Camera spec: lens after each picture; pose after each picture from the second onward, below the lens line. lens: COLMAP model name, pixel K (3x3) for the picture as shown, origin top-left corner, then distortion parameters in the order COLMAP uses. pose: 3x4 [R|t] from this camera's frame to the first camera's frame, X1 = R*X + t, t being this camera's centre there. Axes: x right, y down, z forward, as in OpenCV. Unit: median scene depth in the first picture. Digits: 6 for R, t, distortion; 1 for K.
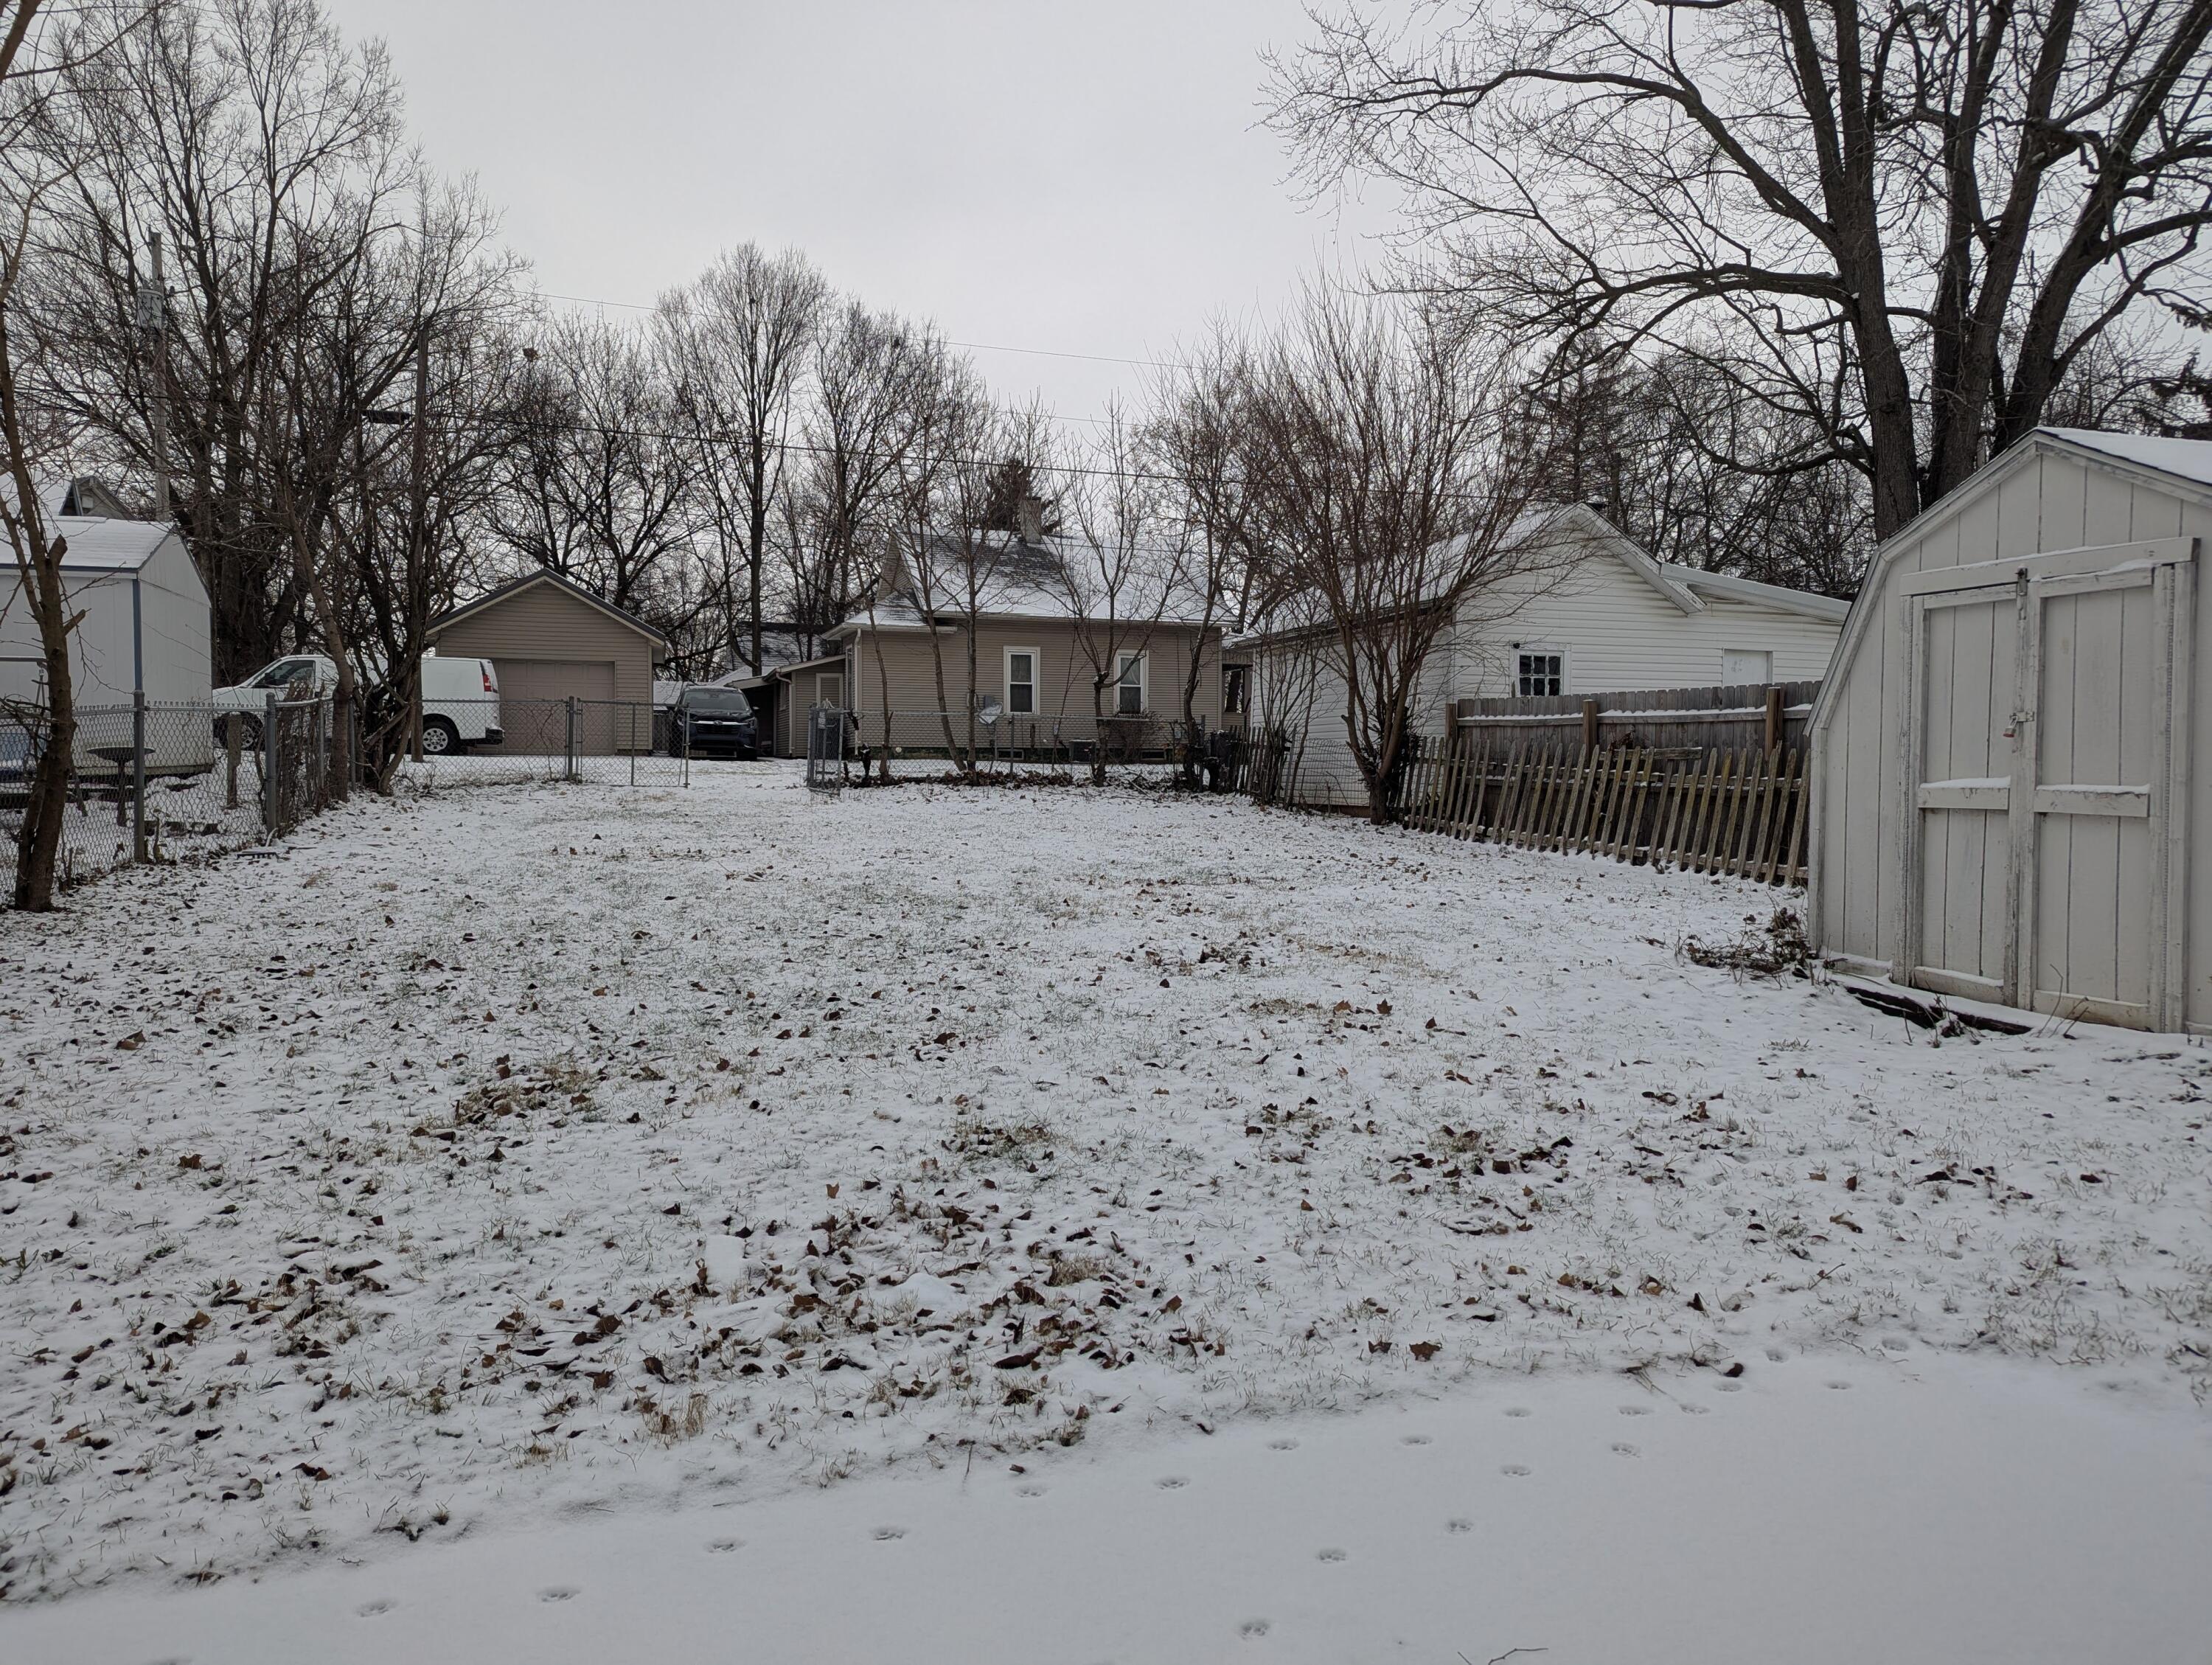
lens RADIAL K [[1546.9, 0, 1107.0], [0, 1546.9, 817.6], [0, 0, 1]] dist [0.053399, -0.036407]
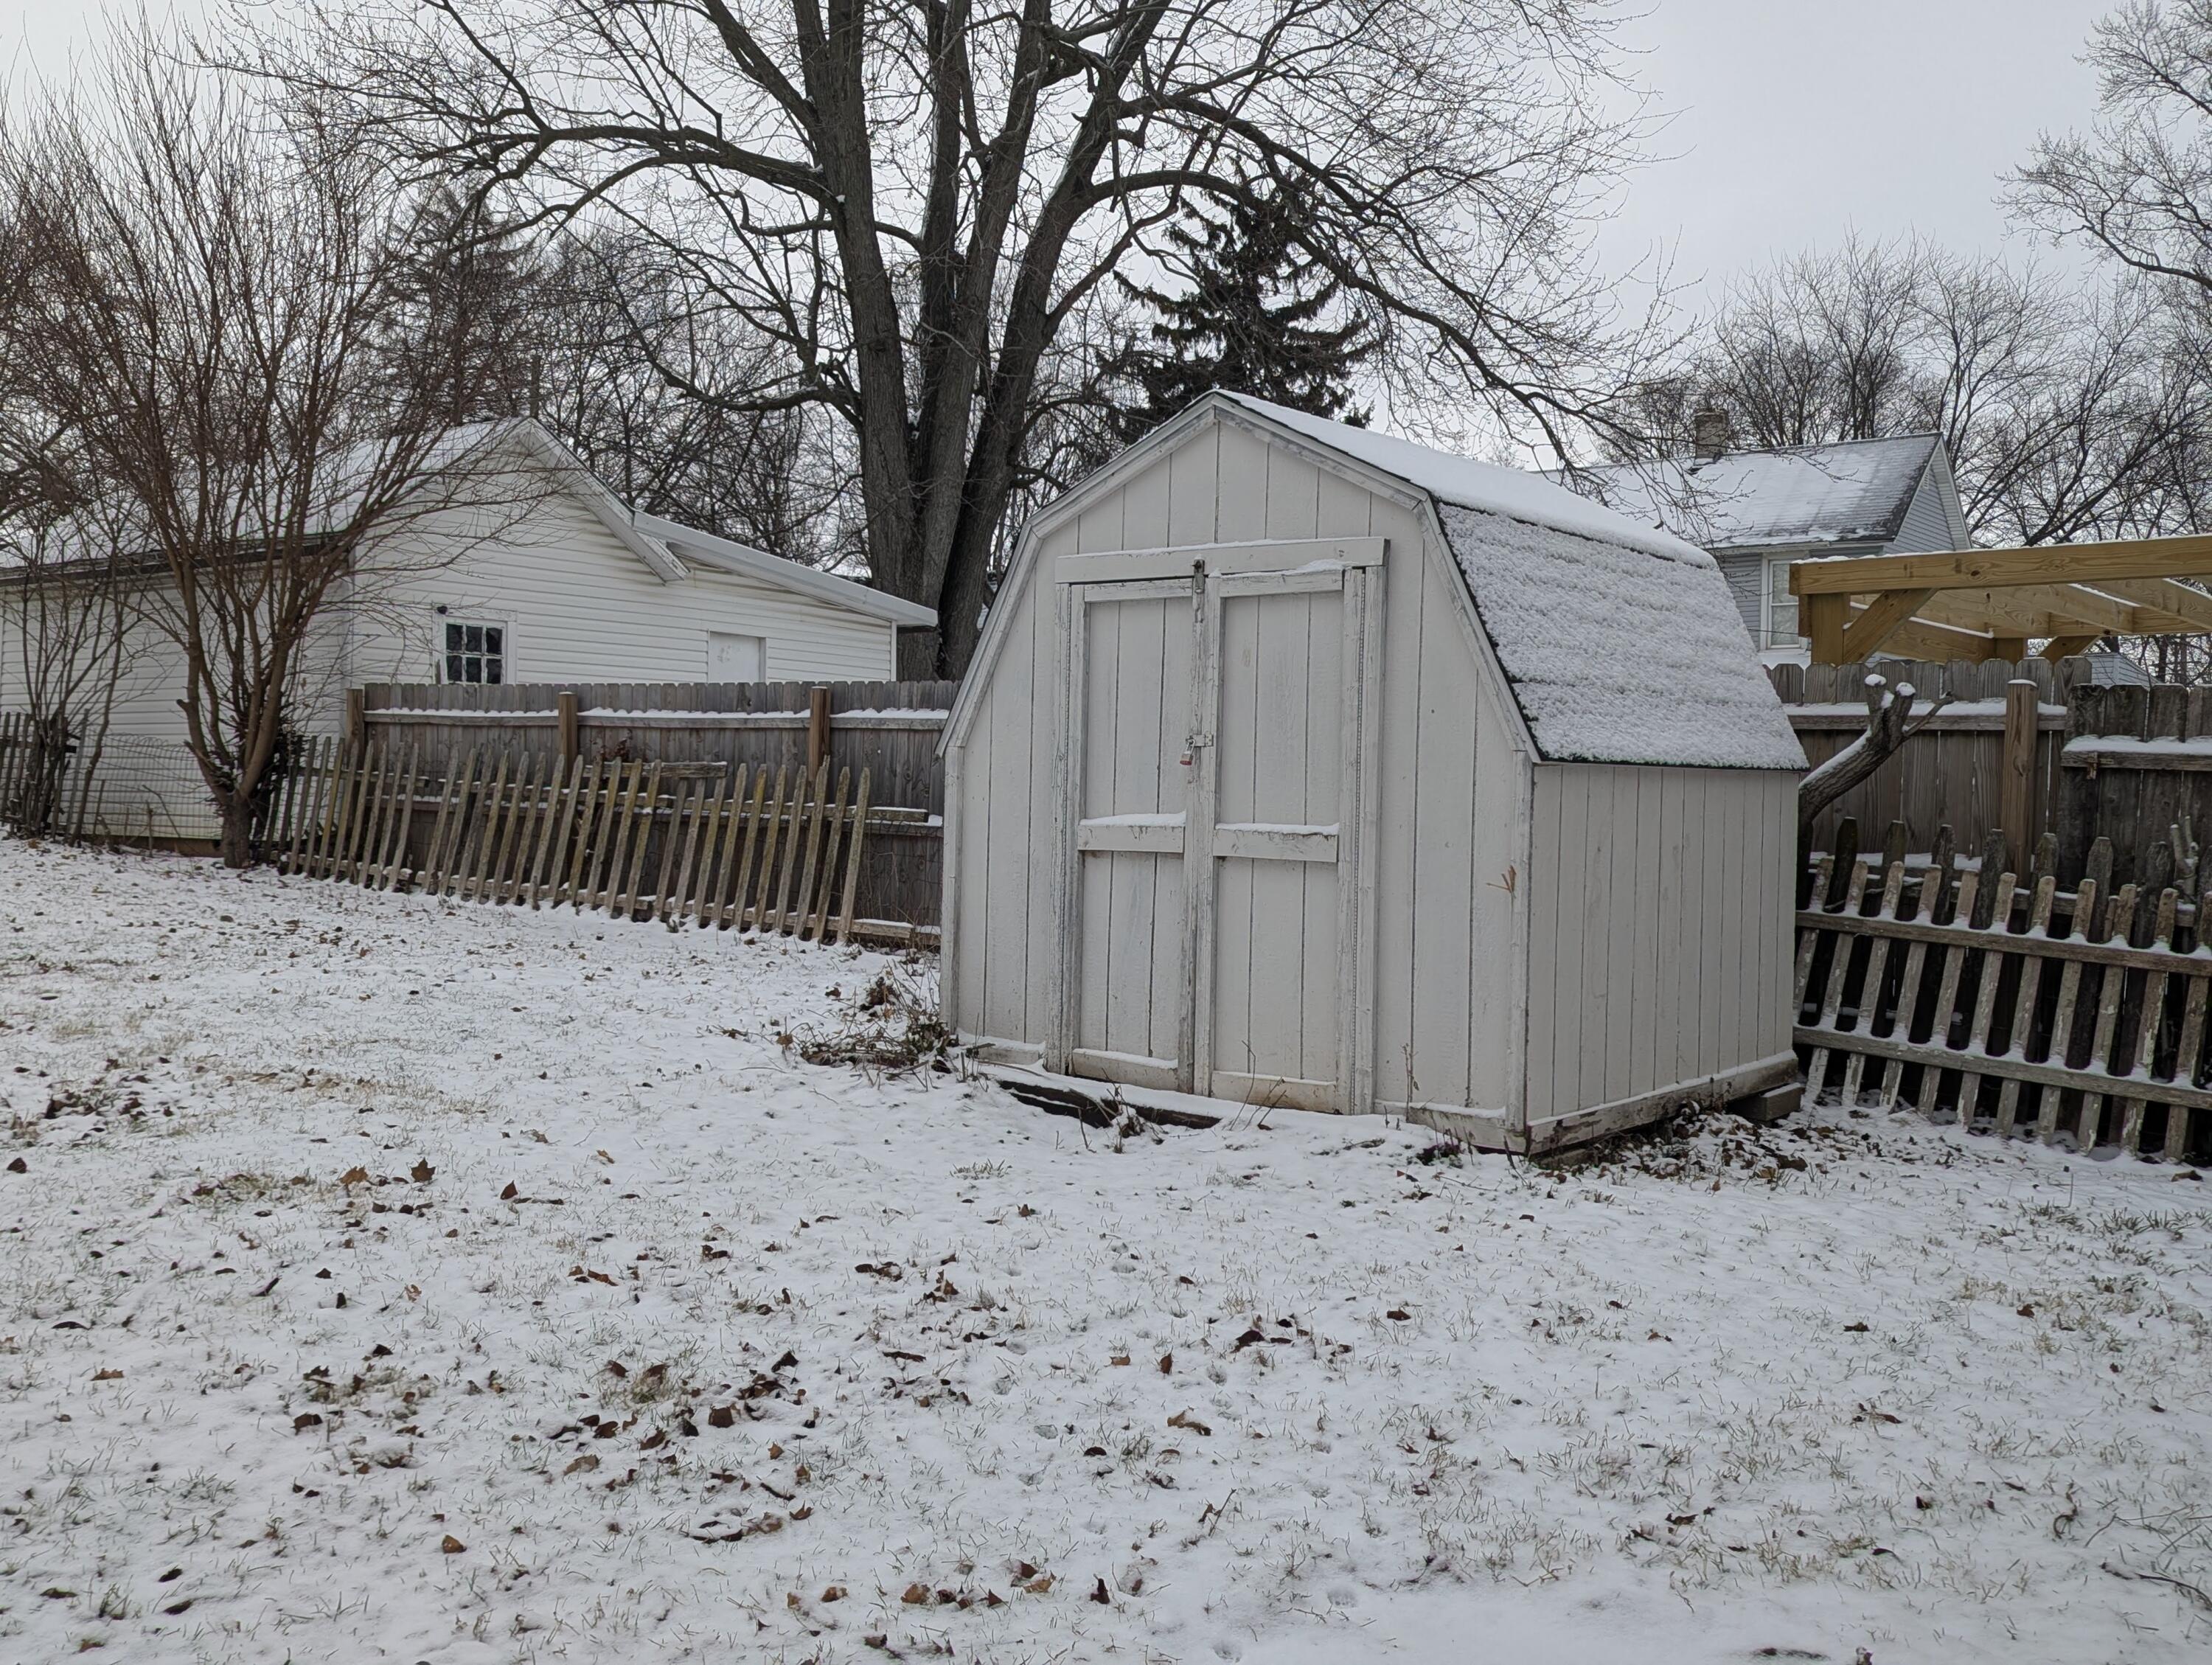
lens RADIAL K [[2107.8, 0, 1103.5], [0, 2107.8, 830.6], [0, 0, 1]] dist [0.062090, 0.000000]
pose [[0.829265, -0.002364, 0.558850, -0.058949], [0.006567, 0.999963, -0.005514, -0.008636], [-0.558816, 0.008243, 0.829251, 0.087756]]
